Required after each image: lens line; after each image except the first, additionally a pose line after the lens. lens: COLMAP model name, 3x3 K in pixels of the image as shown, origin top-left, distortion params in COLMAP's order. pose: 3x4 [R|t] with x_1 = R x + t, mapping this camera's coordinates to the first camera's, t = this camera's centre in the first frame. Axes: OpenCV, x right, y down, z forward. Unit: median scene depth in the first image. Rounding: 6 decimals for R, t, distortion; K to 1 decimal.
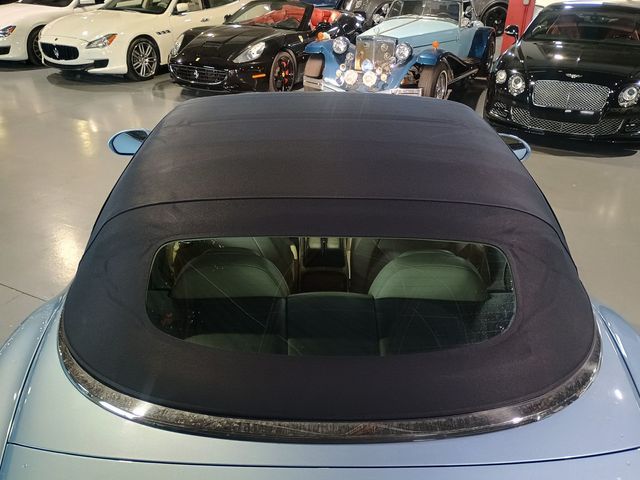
lens RADIAL K [[554.7, 0, 319.7], [0, 554.7, 242.9], [0, 0, 1]] dist [0.064737, -0.085891]
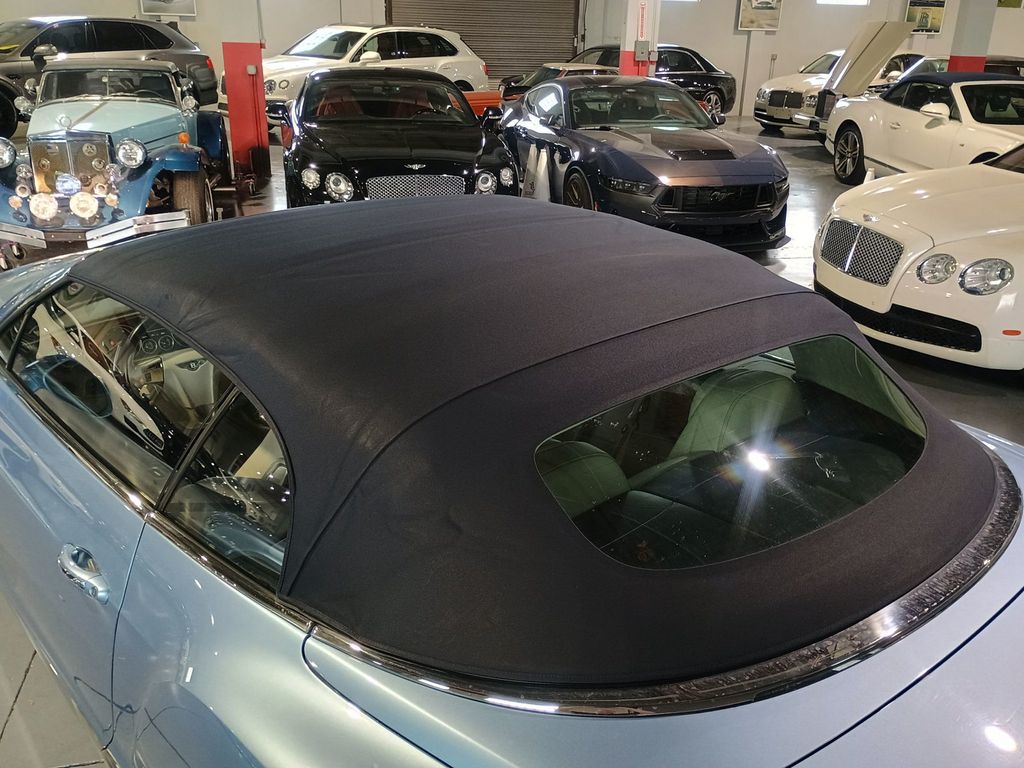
lens RADIAL K [[887.5, 0, 514.1], [0, 887.5, 393.5], [0, 0, 1]] dist [0.064737, -0.085891]
pose [[0.755955, -0.246498, 0.606441, -0.160194], [0.286791, 0.957469, 0.031682, -0.016142], [-0.588458, 0.149972, 0.794497, 0.052303]]
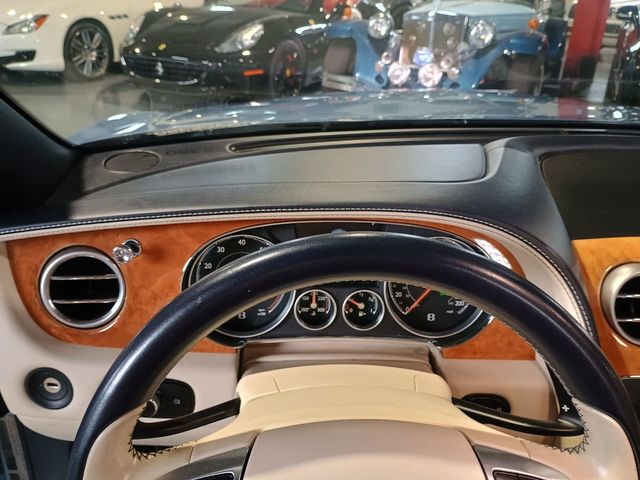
lens RADIAL K [[554.7, 0, 322.3], [0, 554.7, 237.3], [0, 0, 1]] dist [0.064737, -0.085891]
pose [[0.999300, 0.003555, 0.037253, -0.051284], [-0.001874, 0.998982, -0.045067, -0.071531], [-0.037375, 0.044965, 0.998289, 0.336750]]
